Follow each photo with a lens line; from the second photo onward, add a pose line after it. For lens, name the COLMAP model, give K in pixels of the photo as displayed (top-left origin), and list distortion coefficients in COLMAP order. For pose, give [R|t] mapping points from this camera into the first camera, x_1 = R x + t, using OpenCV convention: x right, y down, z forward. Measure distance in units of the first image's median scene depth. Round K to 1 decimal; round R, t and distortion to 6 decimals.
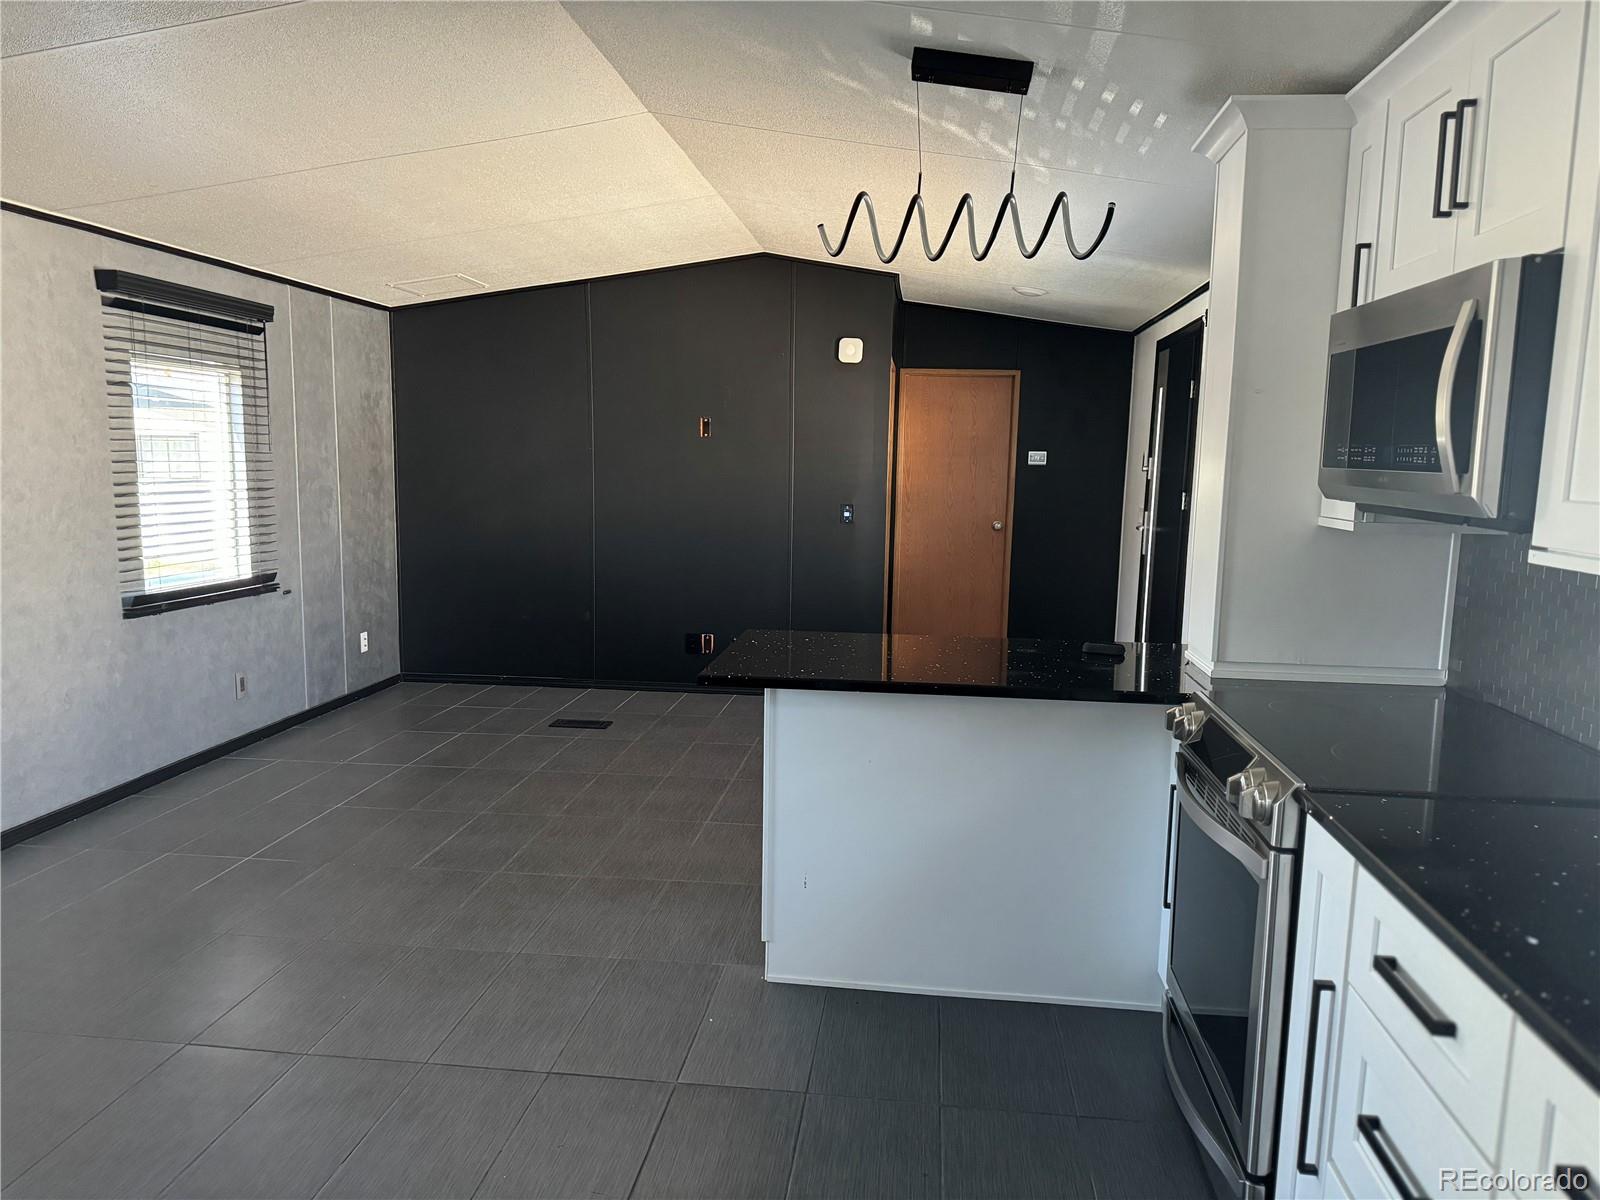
lens RADIAL K [[1120.2, 0, 800.0], [0, 1120.2, 600.0], [0, 0, 1]] dist [0.087170, -0.100578]
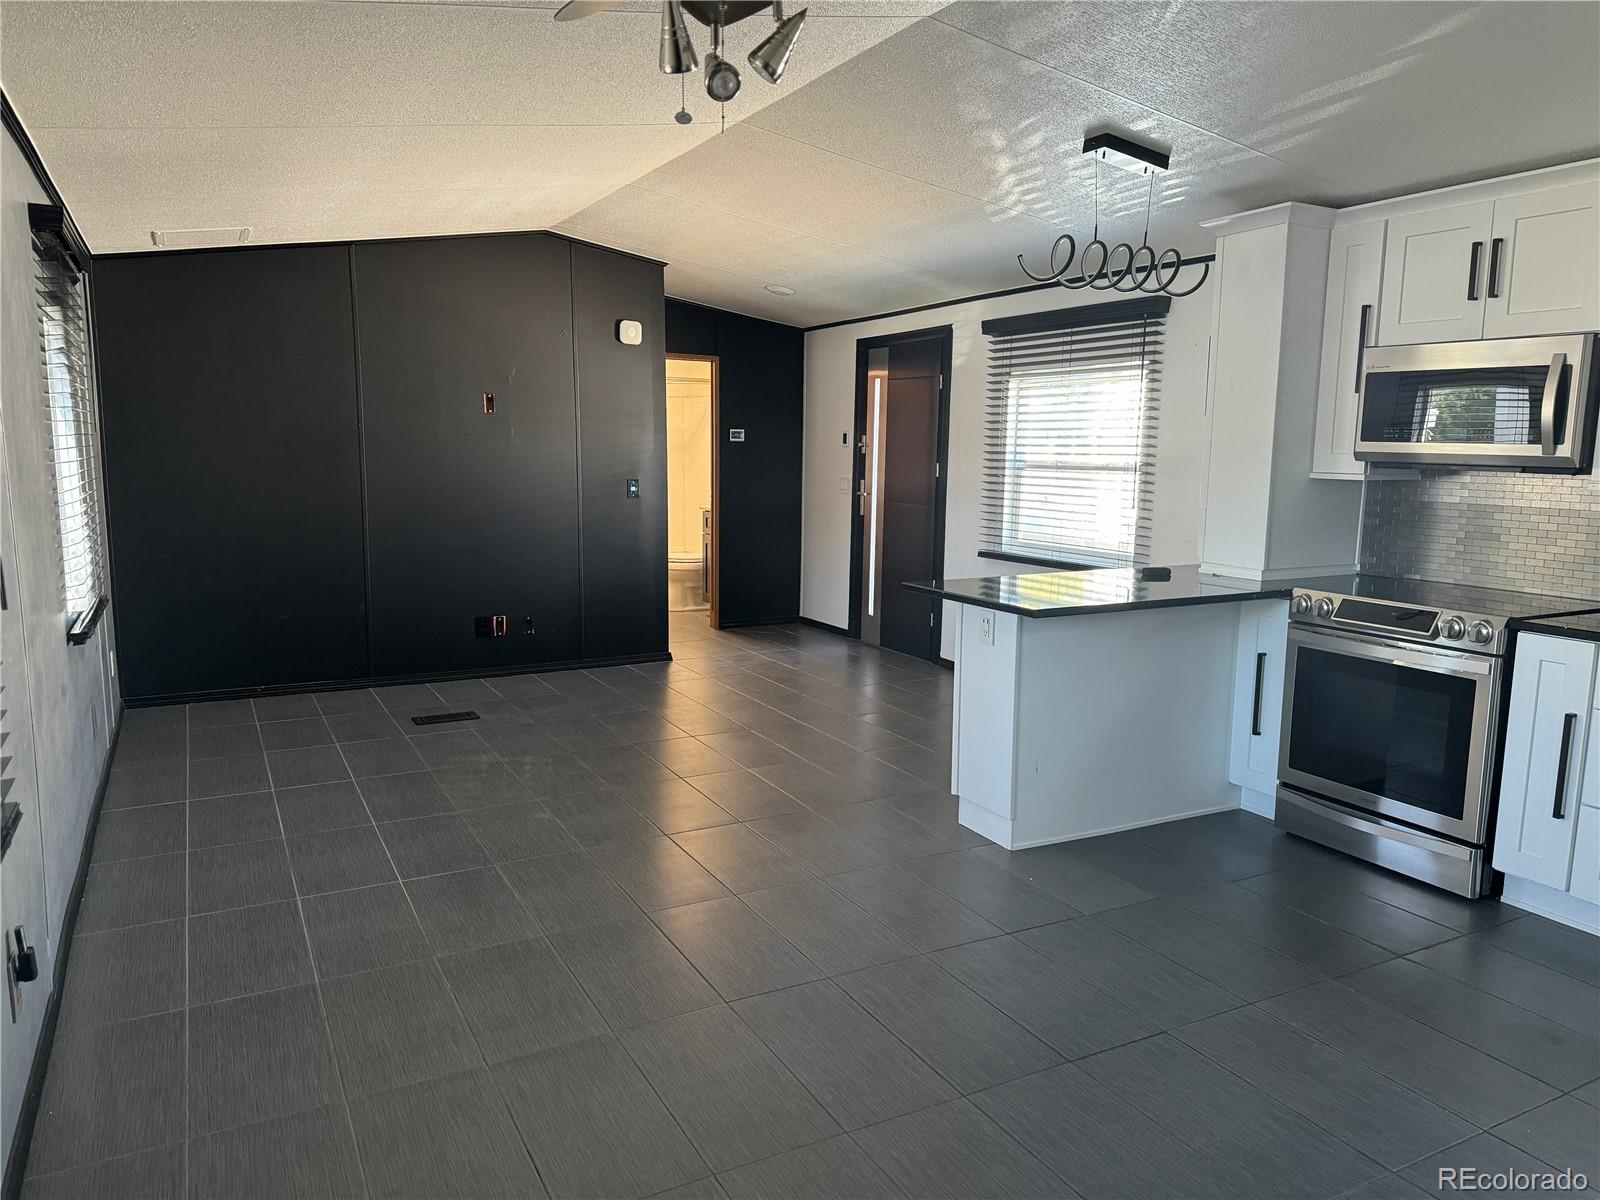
lens RADIAL K [[1120.2, 0, 800.0], [0, 1120.2, 600.0], [0, 0, 1]] dist [0.087170, -0.100578]
pose [[0.817467, -0.085353, 0.569615, -0.449100], [0.073123, 0.996336, 0.044354, -0.008098], [-0.571314, 0.005394, 0.820714, 0.046170]]
